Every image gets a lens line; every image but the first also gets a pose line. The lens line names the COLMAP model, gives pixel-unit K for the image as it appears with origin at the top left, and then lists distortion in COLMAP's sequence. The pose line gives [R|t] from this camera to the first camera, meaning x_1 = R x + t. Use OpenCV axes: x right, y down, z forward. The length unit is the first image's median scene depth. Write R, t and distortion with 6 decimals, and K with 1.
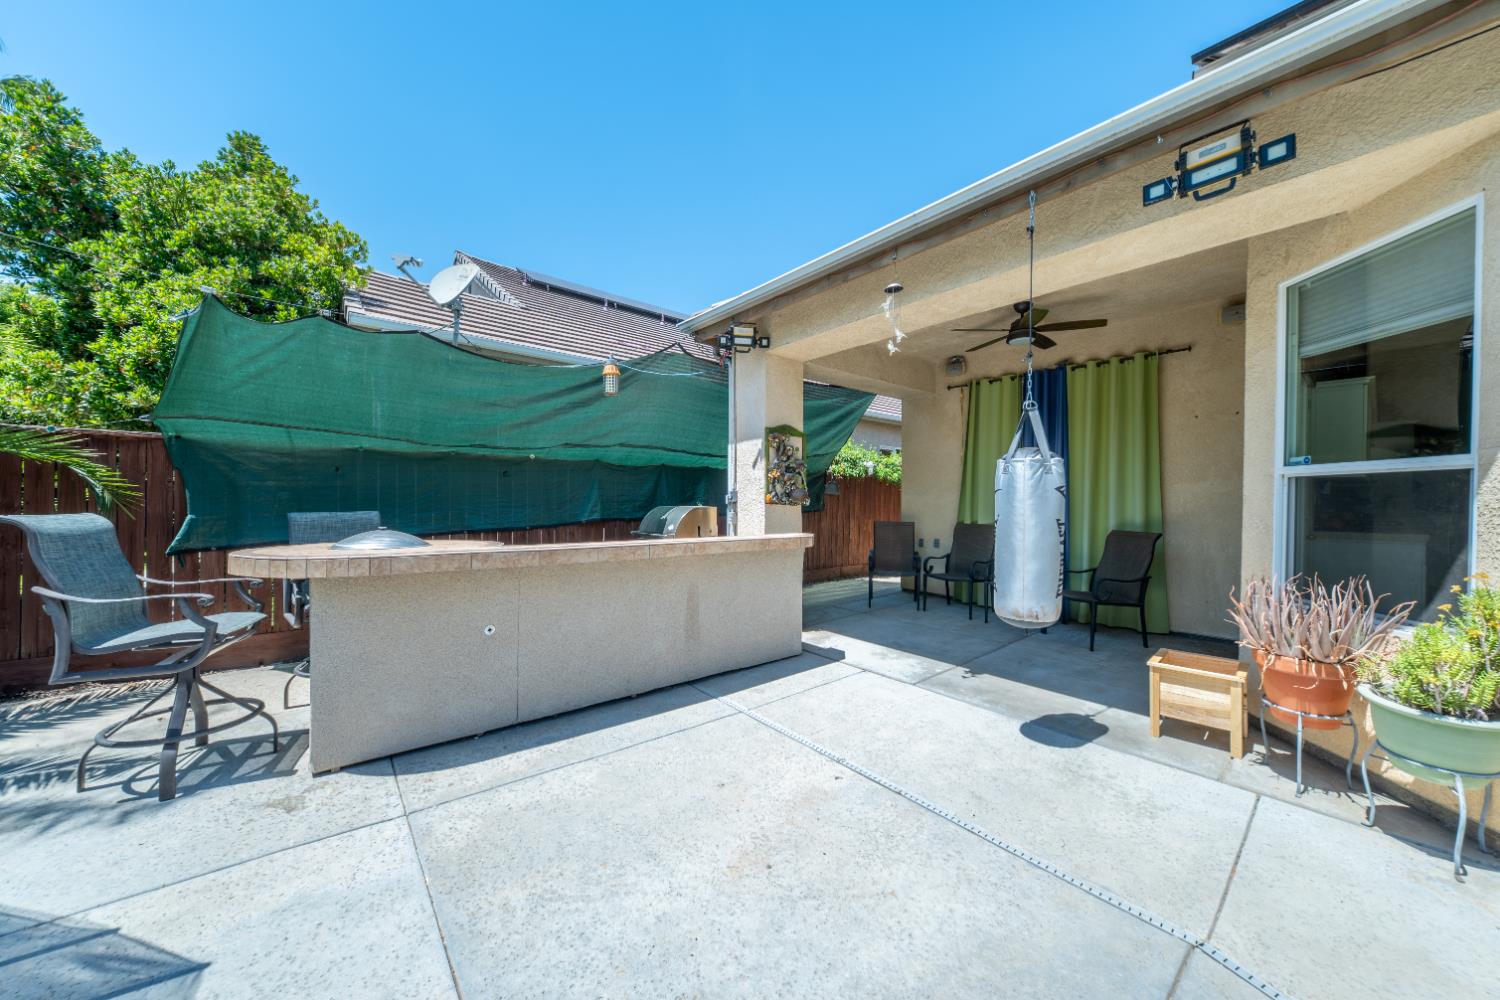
lens RADIAL K [[520.4, 0, 751.7], [0, 520.4, 504.0], [0, 0, 1]] dist [0.008306, -0.006207]
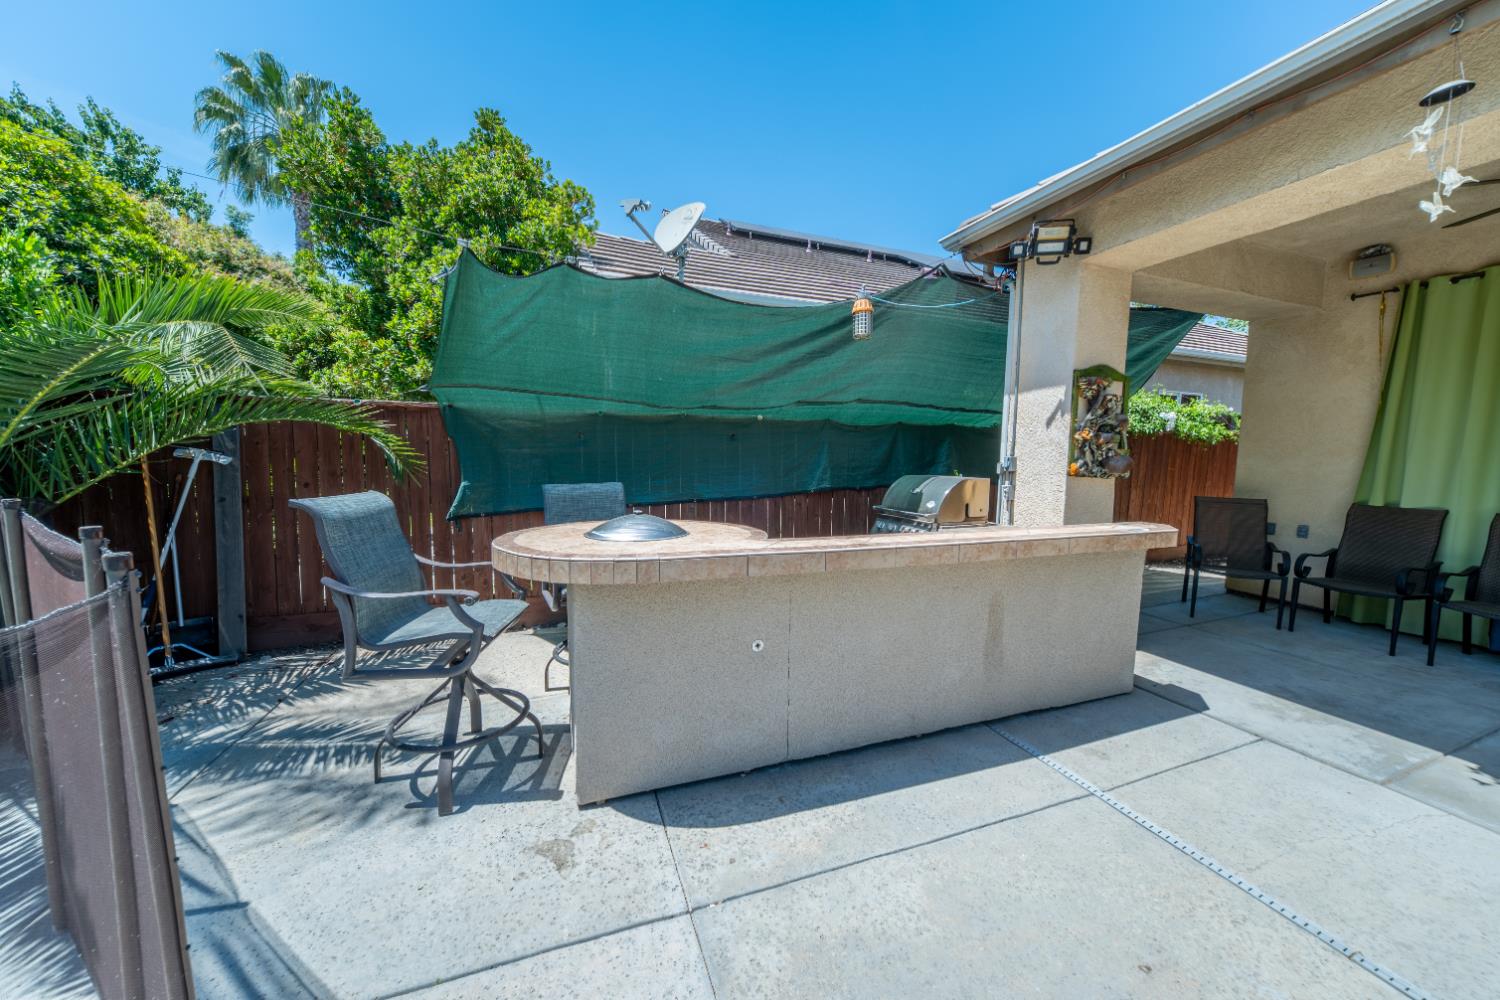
lens RADIAL K [[520.4, 0, 751.7], [0, 520.4, 504.0], [0, 0, 1]] dist [0.008306, -0.006207]
pose [[0.945195, 0.033670, -0.324765, -0.162209], [-0.005441, 0.996155, 0.087443, -0.024337], [0.326460, -0.080884, 0.941744, 0.170112]]
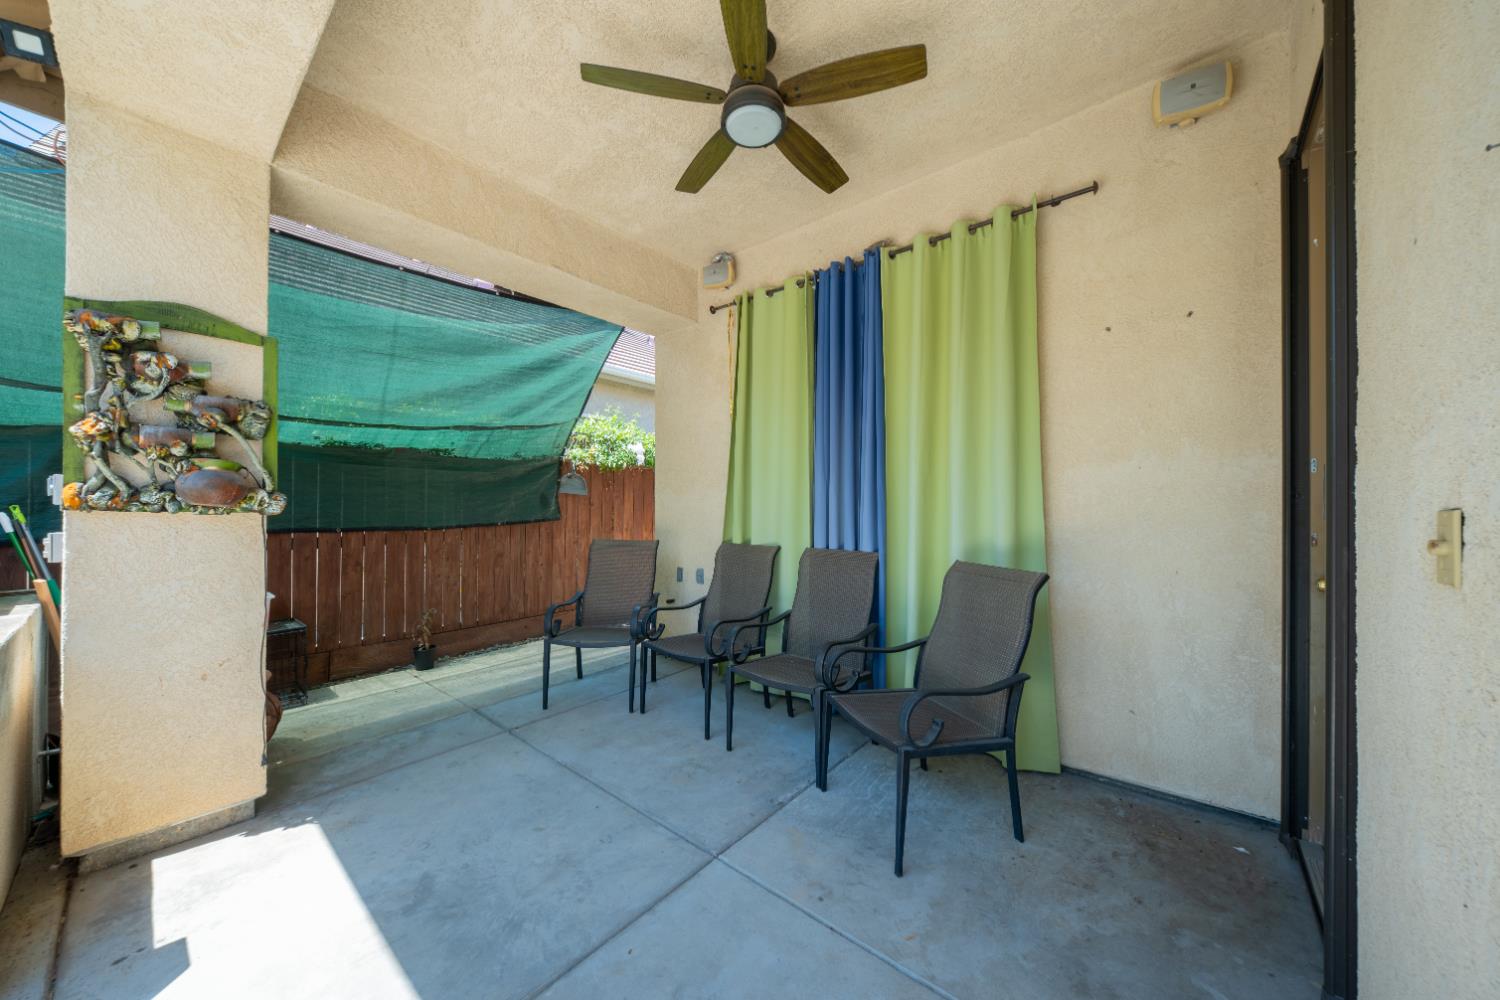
lens RADIAL K [[520.4, 0, 751.7], [0, 520.4, 504.0], [0, 0, 1]] dist [0.008306, -0.006207]
pose [[0.984110, -0.001683, 0.177554, 0.449495], [0.003100, 0.999966, -0.007705, -0.002183], [-0.177535, 0.008133, 0.984081, 0.595517]]
